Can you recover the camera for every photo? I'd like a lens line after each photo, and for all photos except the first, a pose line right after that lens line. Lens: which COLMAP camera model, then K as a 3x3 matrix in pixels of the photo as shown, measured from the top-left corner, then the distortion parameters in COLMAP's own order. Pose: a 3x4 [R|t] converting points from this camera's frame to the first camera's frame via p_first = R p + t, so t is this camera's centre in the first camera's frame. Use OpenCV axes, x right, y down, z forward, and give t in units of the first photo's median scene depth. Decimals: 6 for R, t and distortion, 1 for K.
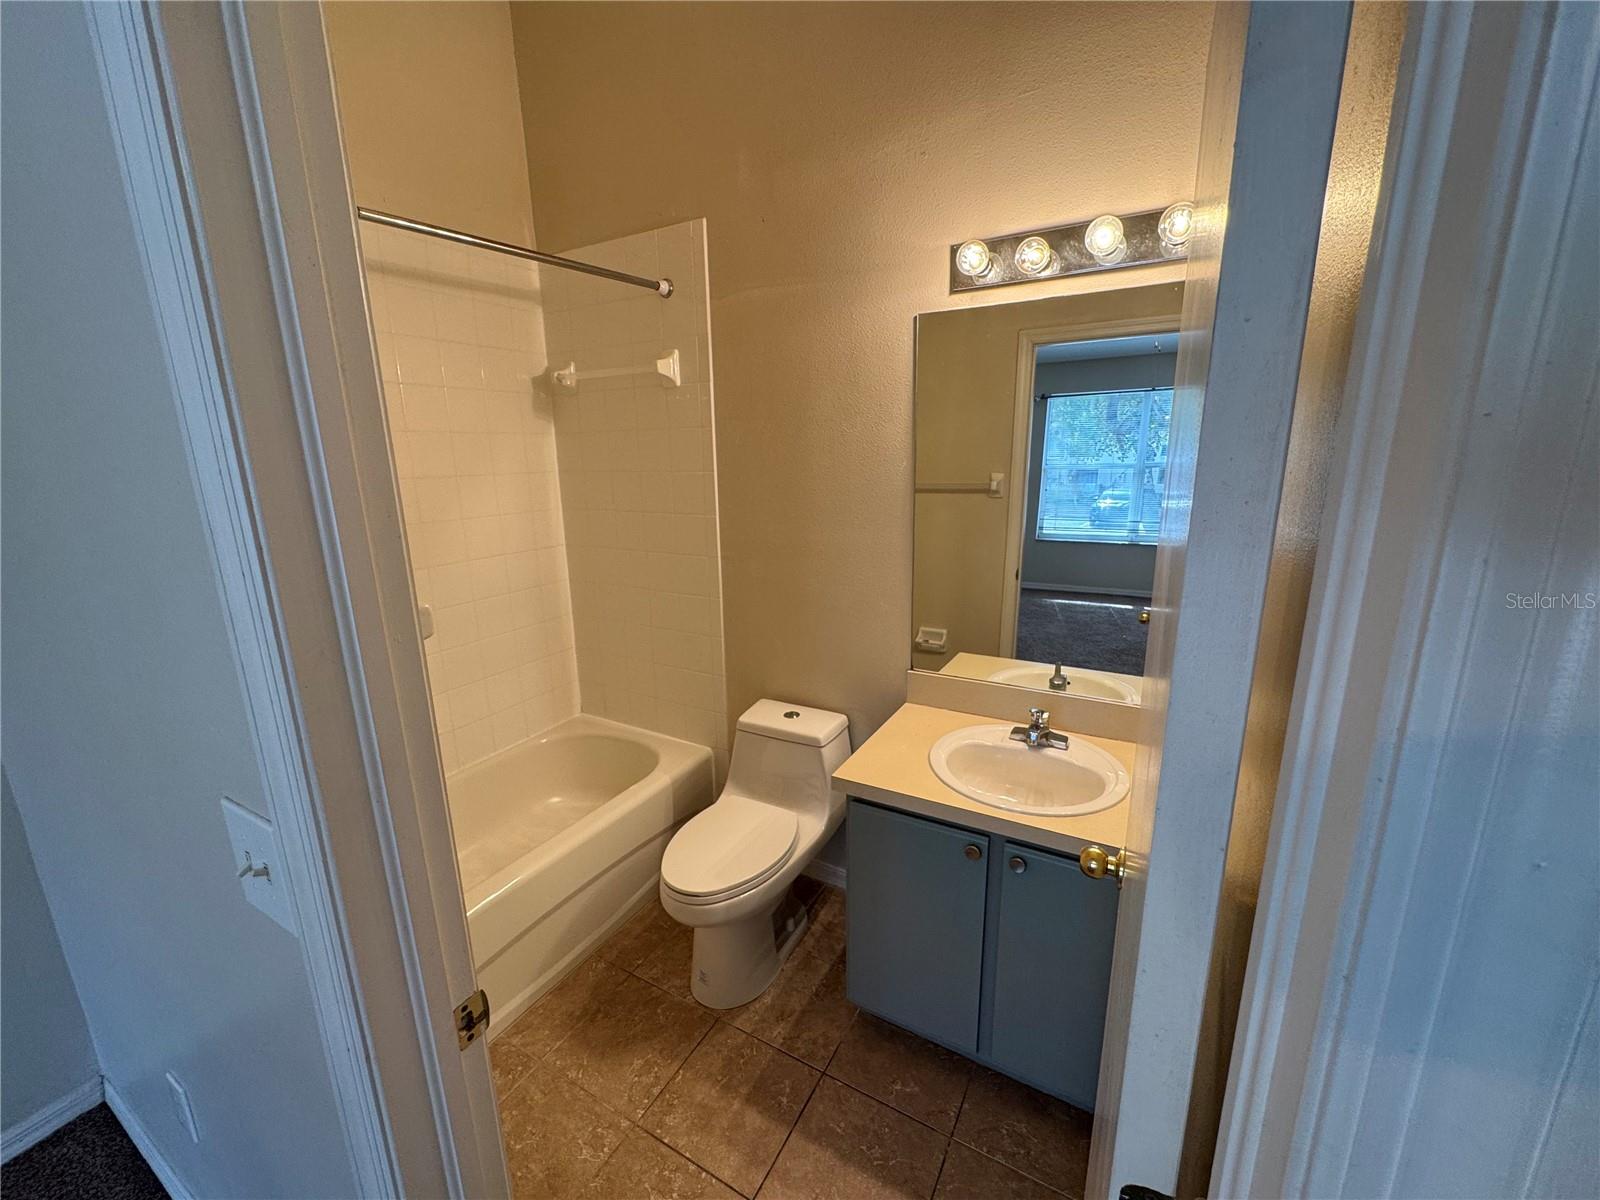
lens RADIAL K [[641.5, 0, 797.9], [0, 641.5, 598.8], [0, 0, 1]] dist [-0.003652, 0.000727]
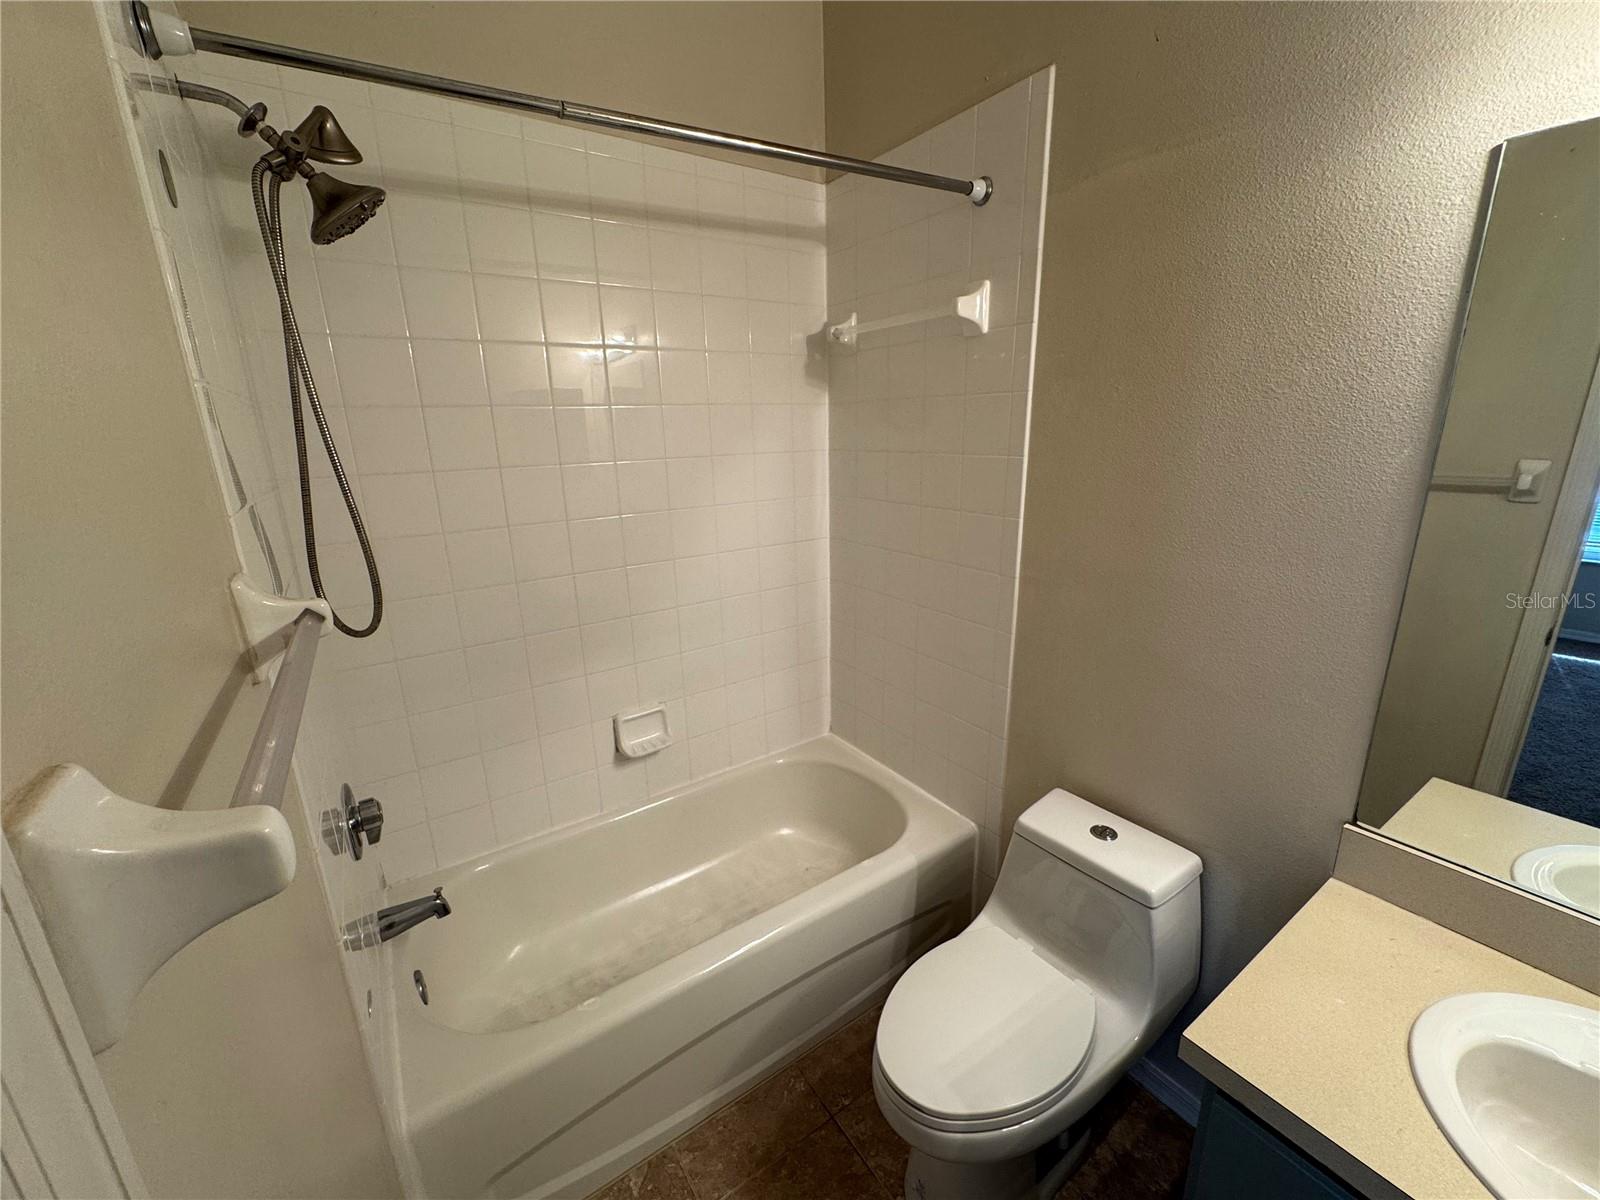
lens RADIAL K [[641.5, 0, 797.9], [0, 641.5, 598.8], [0, 0, 1]] dist [-0.003652, 0.000727]
pose [[0.895700, 0.113722, -0.429871, -0.033714], [-0.093336, 0.993290, 0.068293, -0.069608], [0.434753, -0.021048, 0.900304, 0.265788]]
